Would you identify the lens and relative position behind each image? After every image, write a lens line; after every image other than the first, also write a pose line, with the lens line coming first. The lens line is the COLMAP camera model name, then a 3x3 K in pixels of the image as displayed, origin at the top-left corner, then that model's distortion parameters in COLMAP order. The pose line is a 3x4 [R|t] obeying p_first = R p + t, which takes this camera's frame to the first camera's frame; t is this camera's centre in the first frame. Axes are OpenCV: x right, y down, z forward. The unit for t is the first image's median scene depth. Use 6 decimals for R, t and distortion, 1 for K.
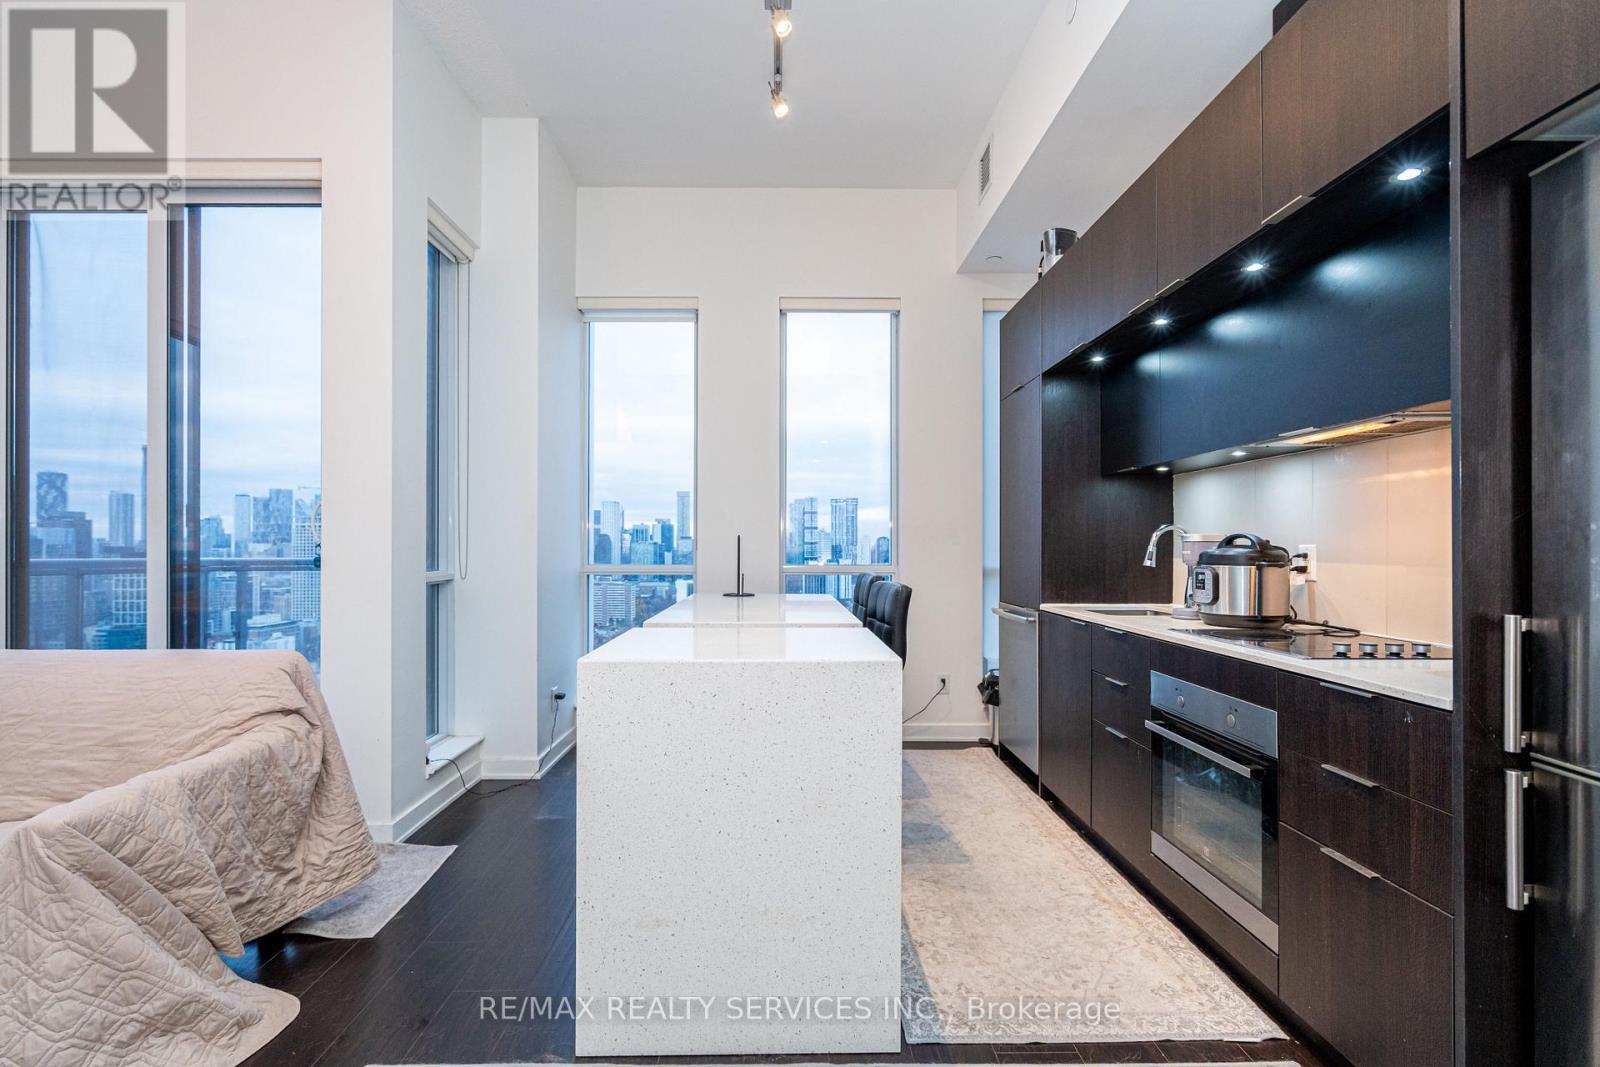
lens RADIAL K [[718.3, 0, 799.0], [0, 718.3, 544.3], [0, 0, 1]] dist [-0.000144, 0.000035]
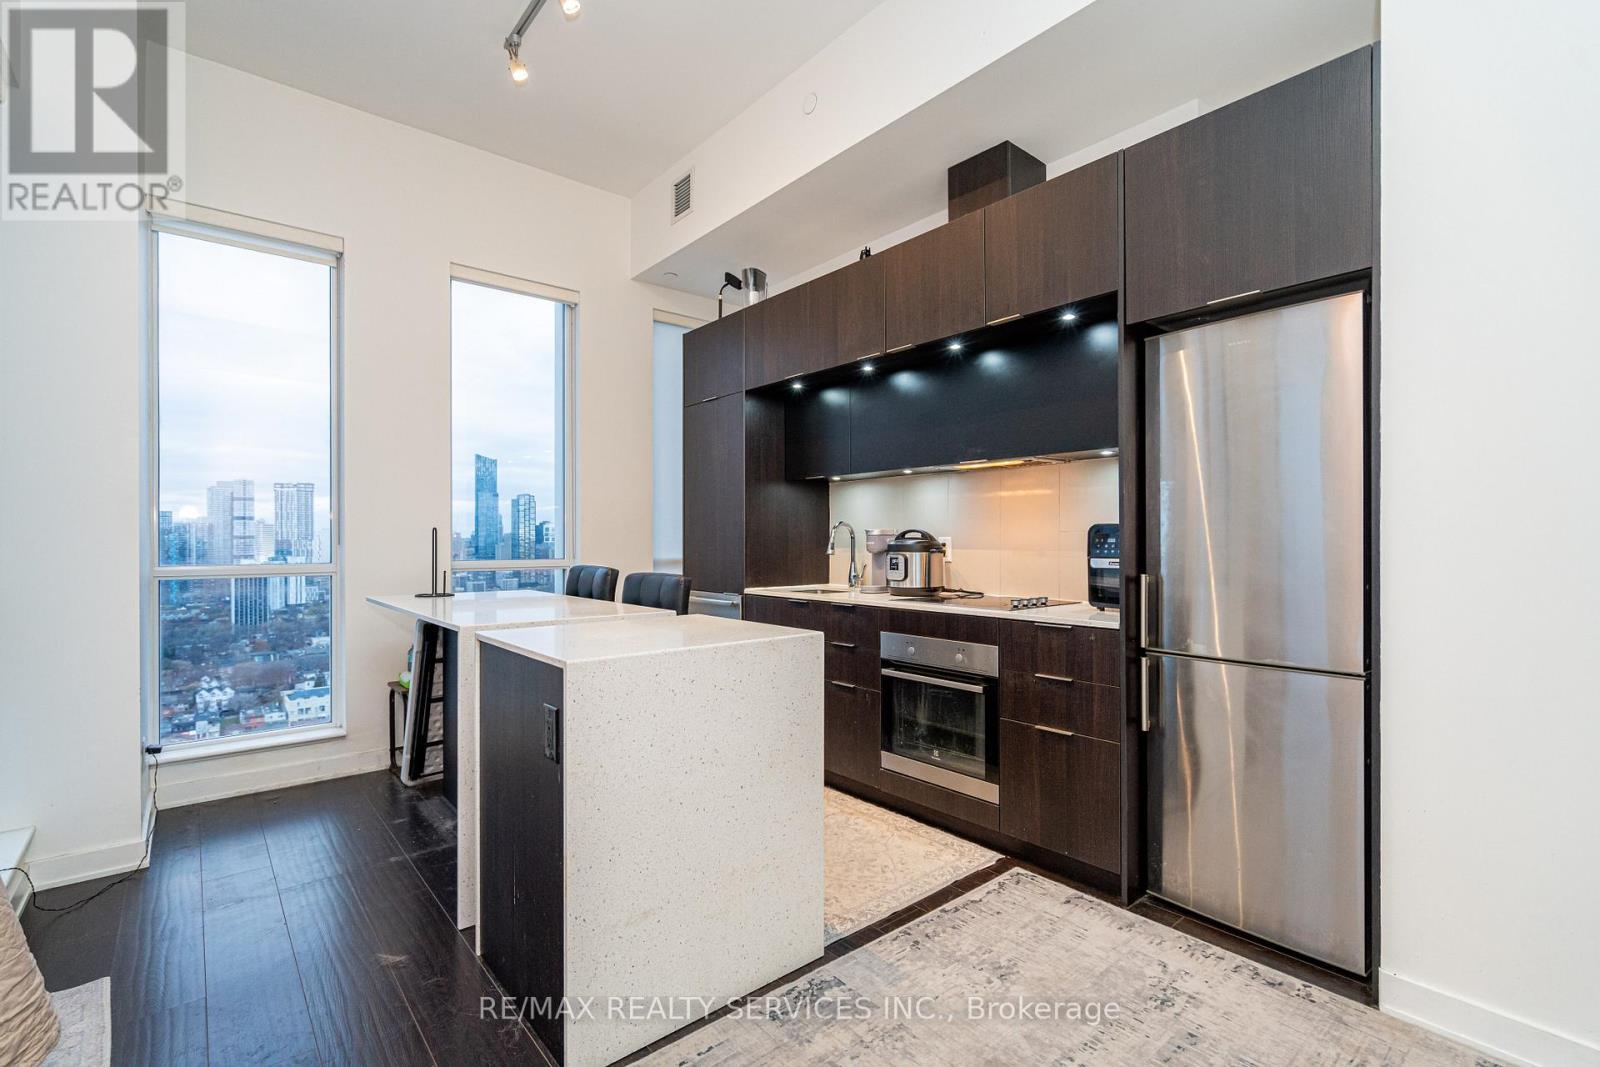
lens RADIAL K [[712.8, 0, 797.5], [0, 712.8, 540.5], [0, 0, 1]] dist [-0.002030, 0.000750]
pose [[0.777768, -0.003685, 0.628541, -0.437327], [0.001573, 0.999991, 0.003915, 0.001032], [-0.628549, -0.002056, 0.777767, 0.063231]]
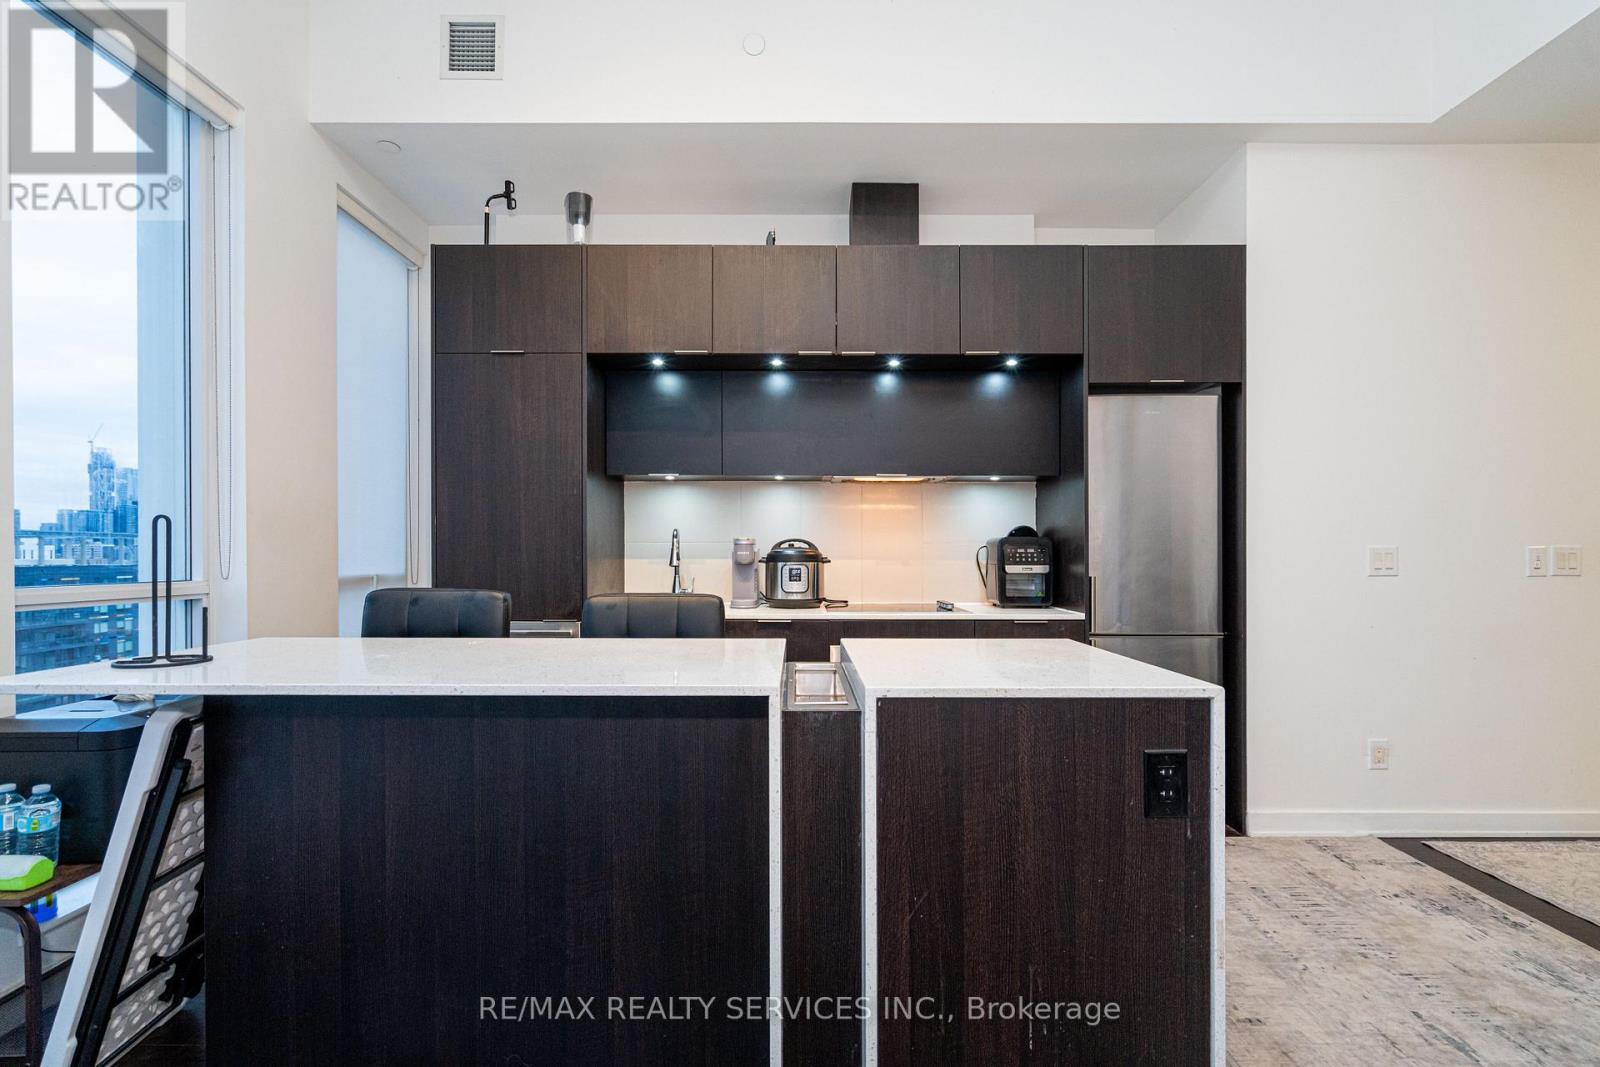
lens RADIAL K [[712.8, 0, 797.5], [0, 712.8, 540.5], [0, 0, 1]] dist [-0.002030, 0.000750]
pose [[0.030484, 0.011739, 0.999466, -0.717329], [-0.003562, 0.999926, -0.011636, 0.003941], [-0.999529, -0.003205, 0.030524, 0.962031]]
